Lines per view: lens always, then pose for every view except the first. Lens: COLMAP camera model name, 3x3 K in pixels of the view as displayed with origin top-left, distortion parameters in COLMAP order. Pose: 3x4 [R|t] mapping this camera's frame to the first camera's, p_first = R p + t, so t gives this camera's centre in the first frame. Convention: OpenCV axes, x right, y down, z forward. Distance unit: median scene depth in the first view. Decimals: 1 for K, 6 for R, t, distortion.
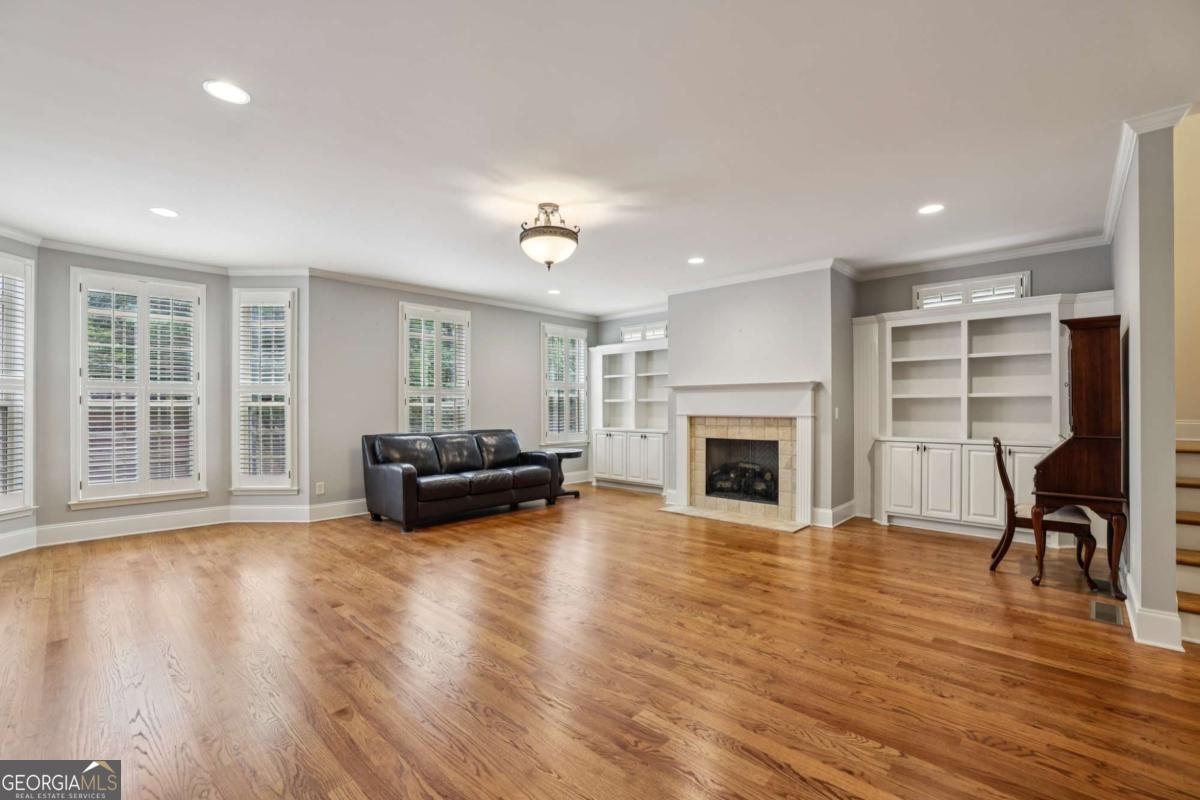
lens RADIAL K [[523.7, 0, 596.1], [0, 523.7, 396.4], [0, 0, 1]] dist [-0.041915, 0.011549]
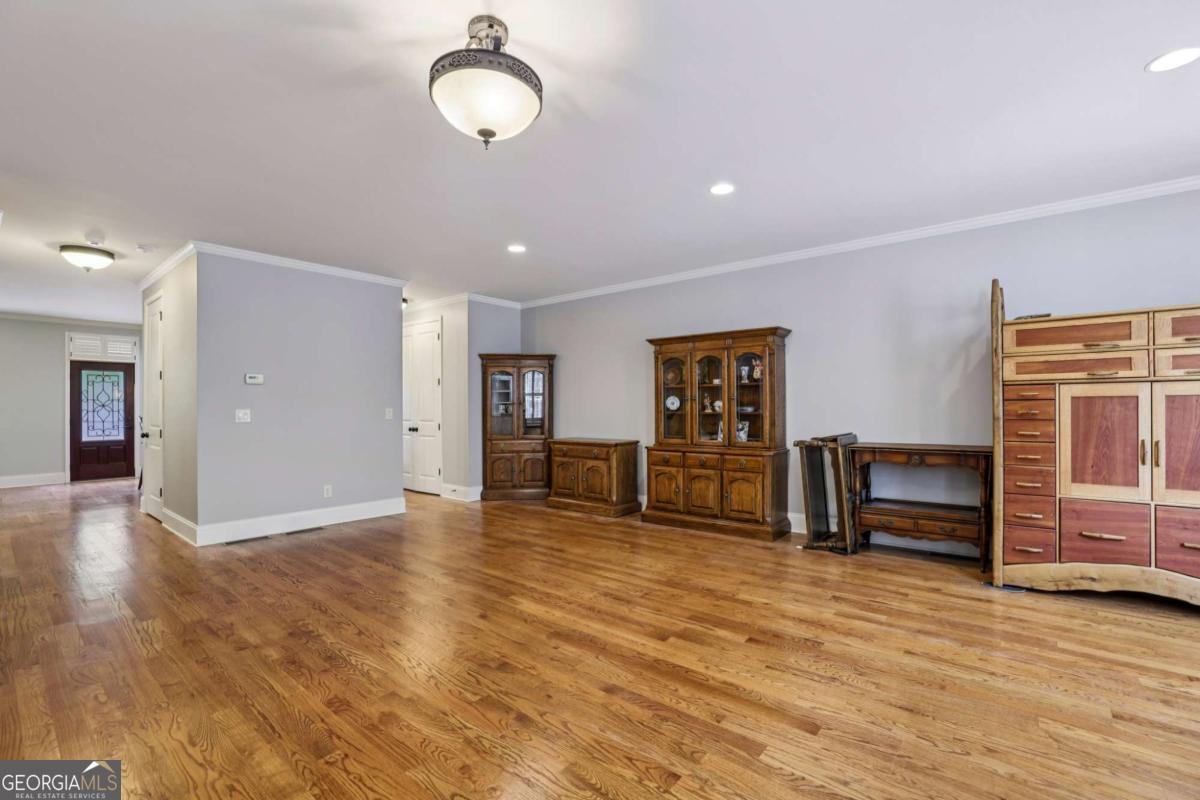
lens RADIAL K [[523.7, 0, 609.6], [0, 523.7, 403.1], [0, 0, 1]] dist [-0.041915, 0.011549]
pose [[-0.995966, 0.007648, -0.089400, -0.111924], [0.009696, 0.999700, -0.022493, 0.021085], [0.089201, -0.023269, -0.995742, 1.054006]]
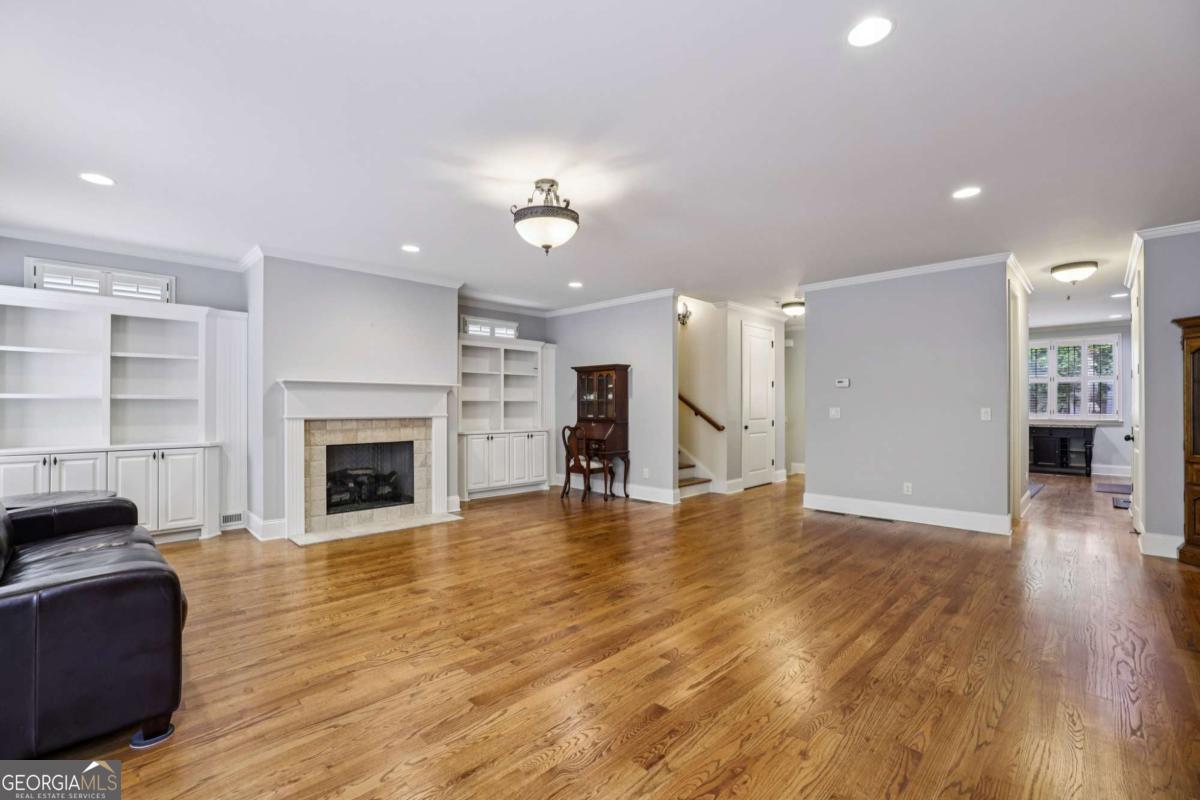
lens RADIAL K [[523.7, 0, 594.7], [0, 523.7, 402.9], [0, 0, 1]] dist [-0.041915, 0.011549]
pose [[0.023331, 0.009335, 0.999684, -0.669919], [-0.015835, 0.999834, -0.008966, 0.014138], [-0.999602, -0.015621, 0.023474, 0.617426]]
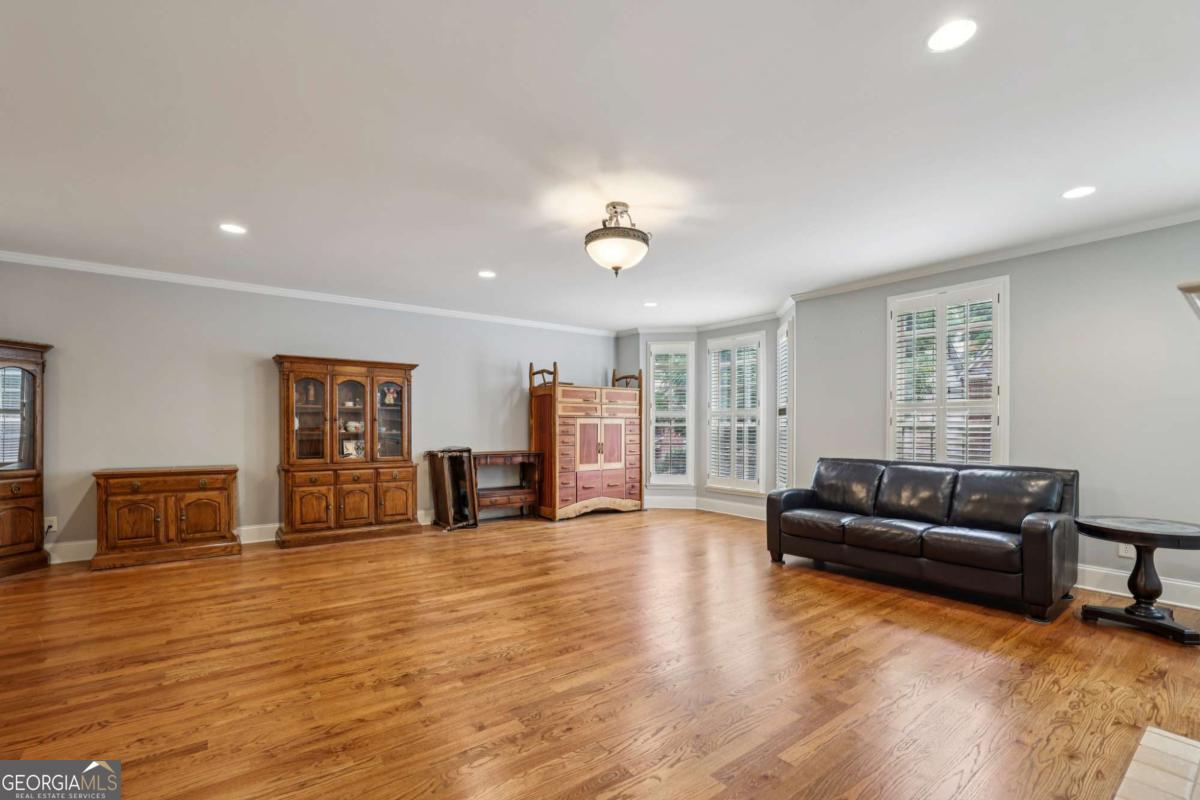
lens RADIAL K [[523.7, 0, 584.2], [0, 523.7, 423.0], [0, 0, 1]] dist [-0.041915, 0.011549]
pose [[-0.176669, -0.006153, -0.984251, 0.557858], [0.013767, 0.999867, -0.008721, 0.015154], [0.984174, -0.015091, -0.176561, 0.759527]]
